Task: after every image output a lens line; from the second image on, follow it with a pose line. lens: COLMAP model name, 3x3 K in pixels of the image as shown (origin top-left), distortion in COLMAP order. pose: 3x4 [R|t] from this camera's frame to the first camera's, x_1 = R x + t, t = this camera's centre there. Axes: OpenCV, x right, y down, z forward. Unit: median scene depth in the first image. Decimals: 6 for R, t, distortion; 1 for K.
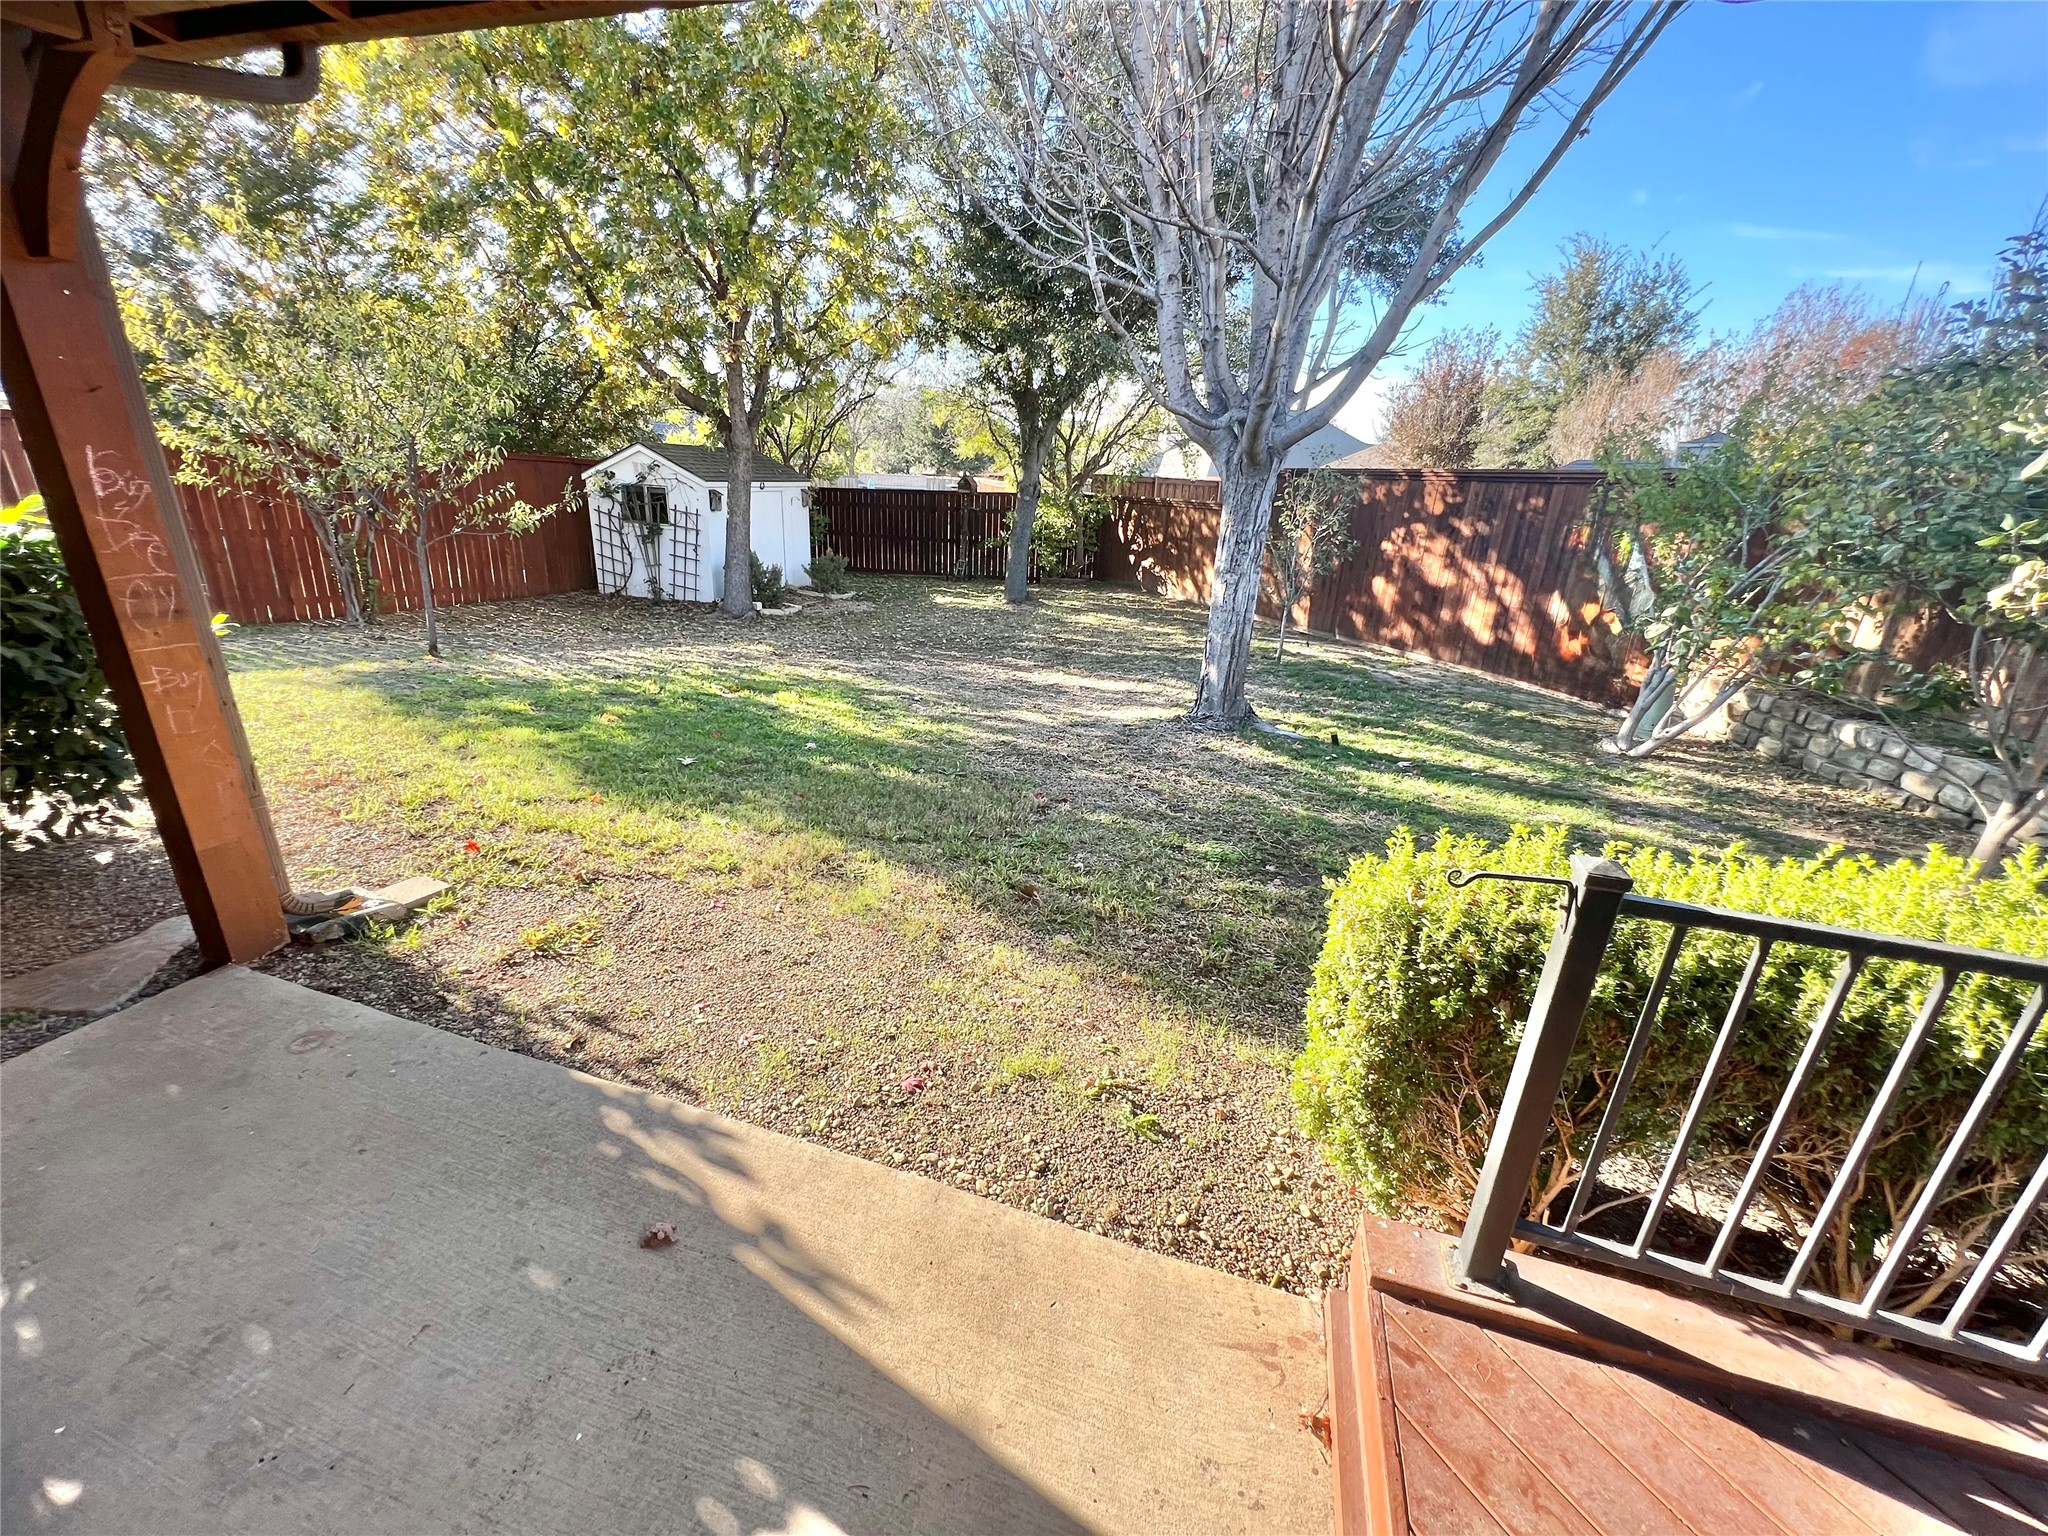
lens RADIAL K [[816.9, 0, 1022.7], [0, 816.9, 765.9], [0, 0, 1]] dist [-0.000364, 0.000031]
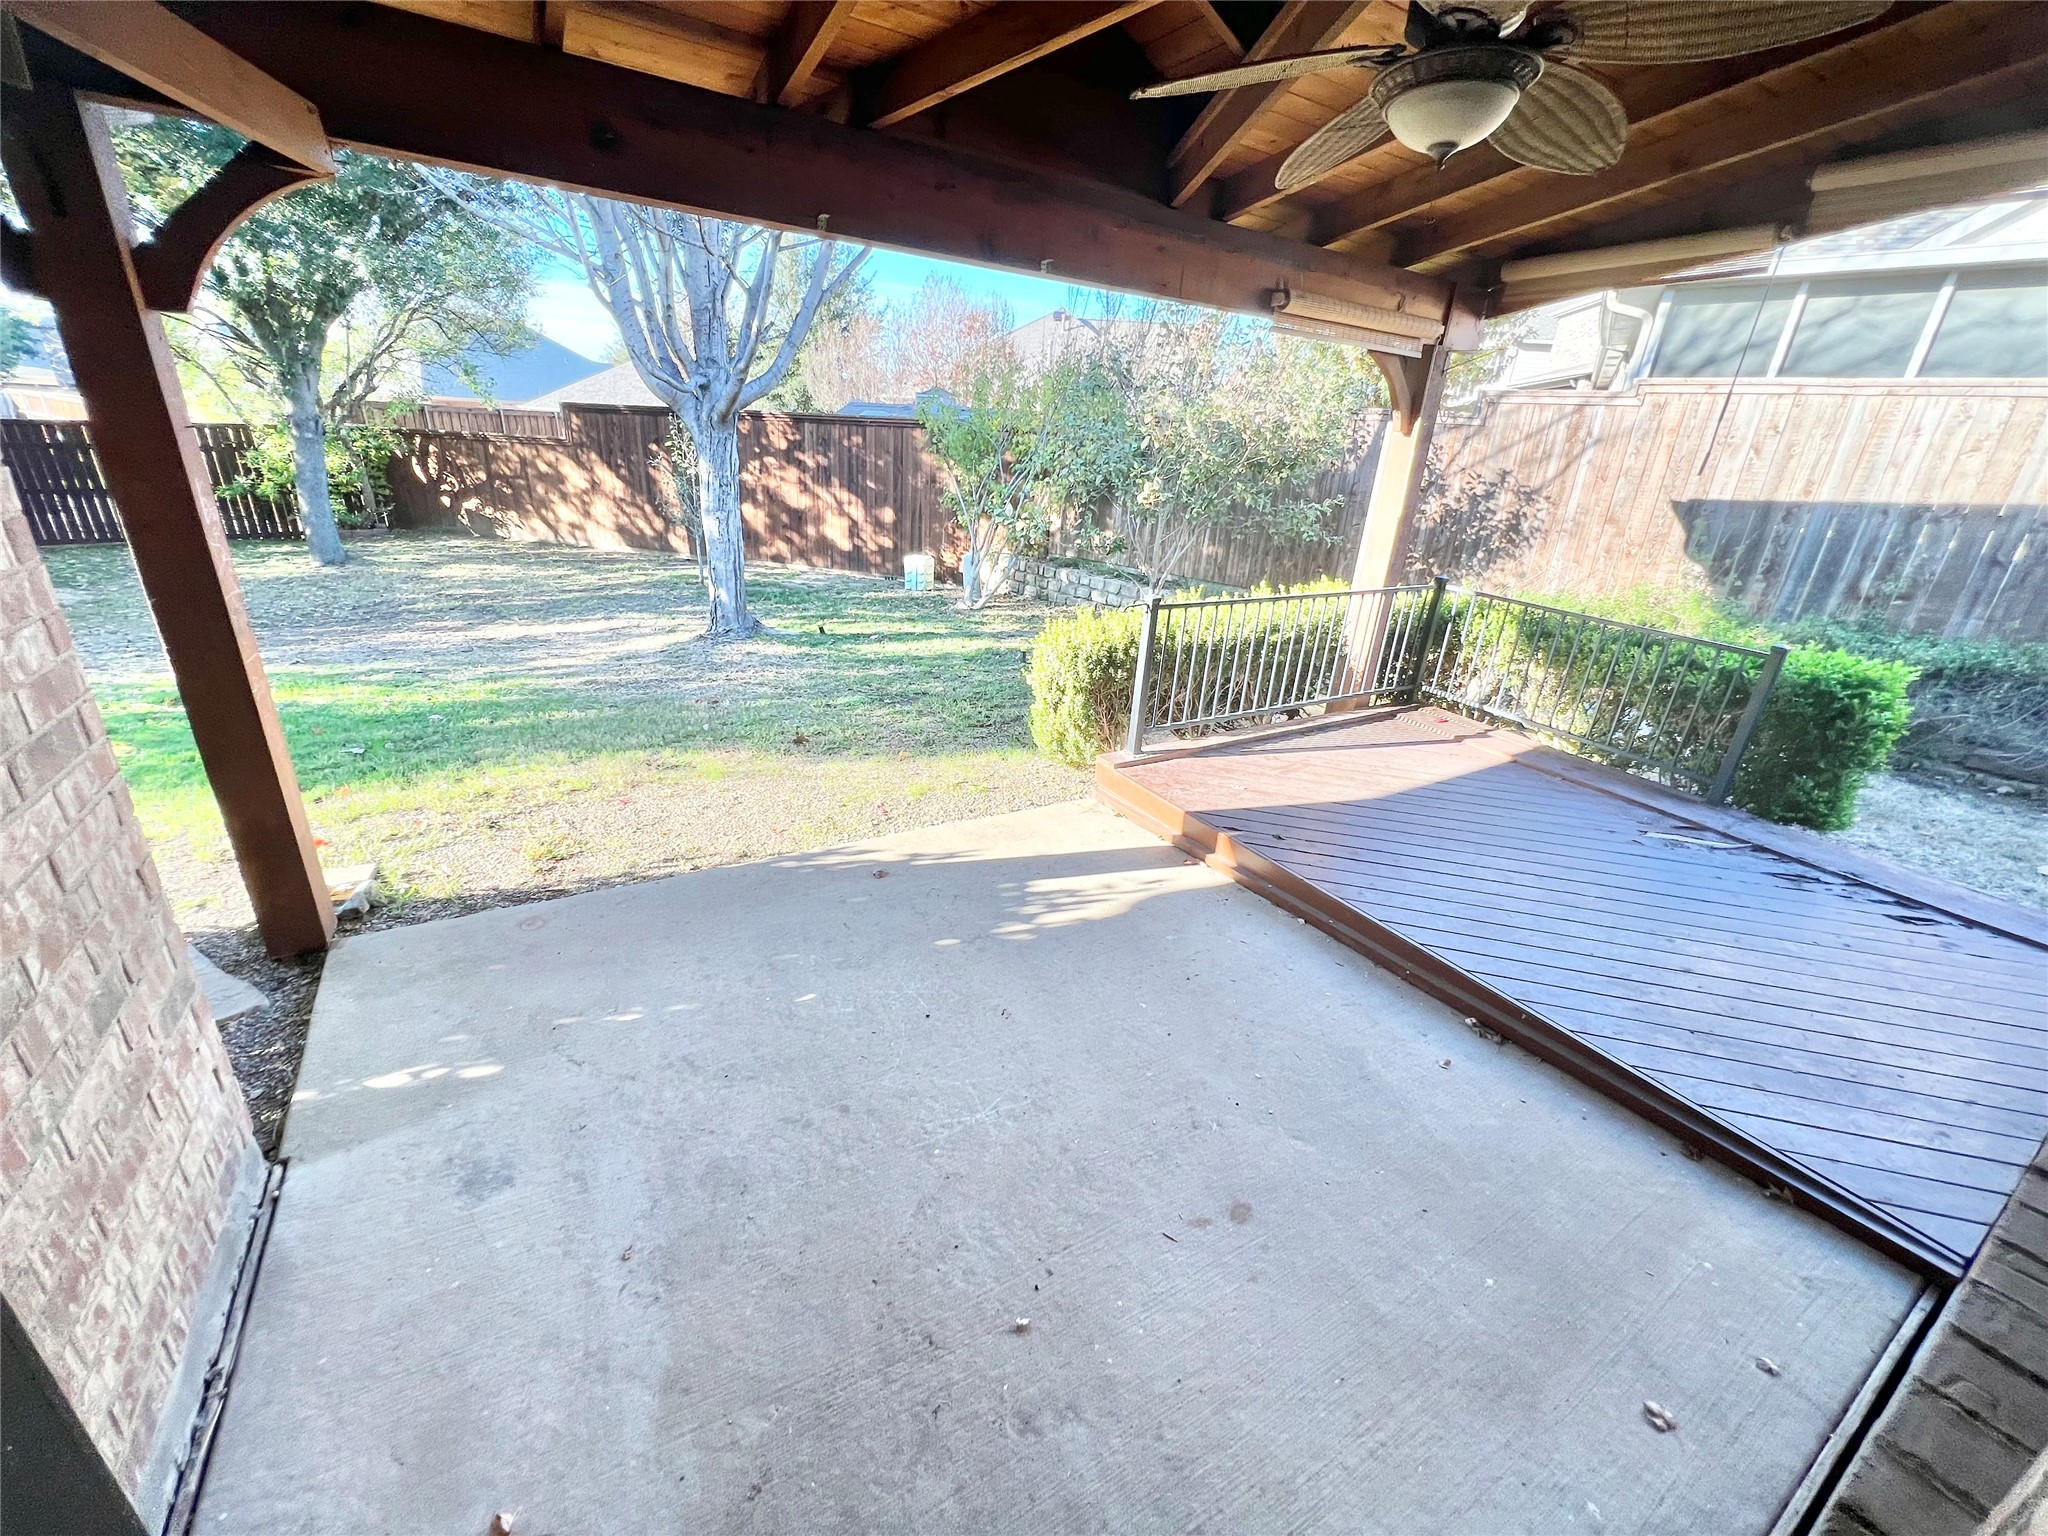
lens RADIAL K [[816.9, 0, 1011.8], [0, 816.9, 771.7], [0, 0, 1]] dist [-0.000364, 0.000031]
pose [[0.670680, -0.292467, 0.681653, -0.248650], [0.226990, 0.955821, 0.186764, 0.006390], [-0.706161, 0.029470, 0.707437, -0.106266]]
